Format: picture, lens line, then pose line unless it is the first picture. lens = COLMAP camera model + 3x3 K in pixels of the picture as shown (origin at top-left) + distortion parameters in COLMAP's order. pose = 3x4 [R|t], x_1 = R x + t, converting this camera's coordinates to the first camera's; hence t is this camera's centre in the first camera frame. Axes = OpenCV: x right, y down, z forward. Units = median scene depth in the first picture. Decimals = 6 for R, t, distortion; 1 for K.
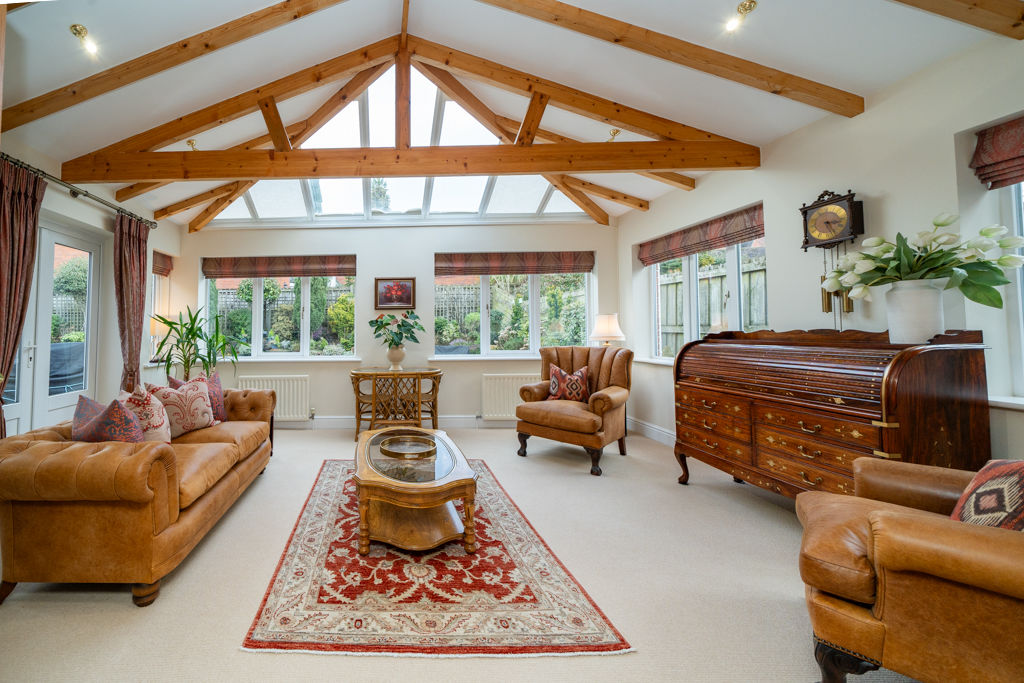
lens RADIAL K [[366.1, 0, 467.1], [0, 366.1, 301.8], [0, 0, 1]] dist [-0.002164, -0.000440]
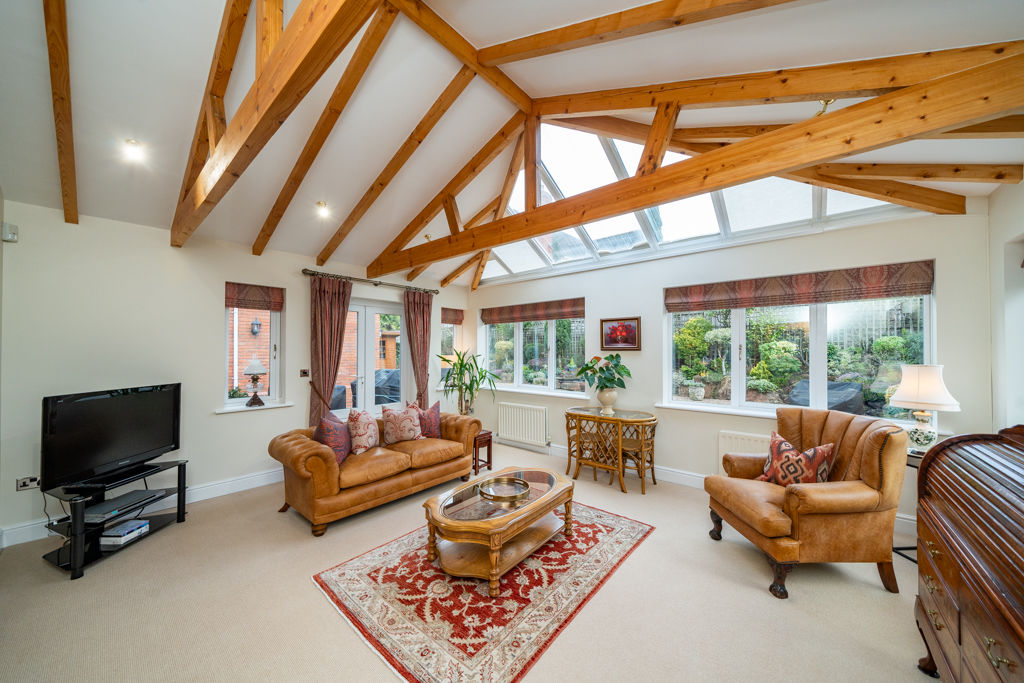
lens RADIAL K [[366.1, 0, 505.3], [0, 366.1, 344.2], [0, 0, 1]] dist [-0.002164, -0.000440]
pose [[0.759902, 0.001223, -0.650037, 0.373934], [0.020112, 0.999475, 0.025391, -0.049107], [0.649727, -0.032368, 0.759478, 0.106413]]
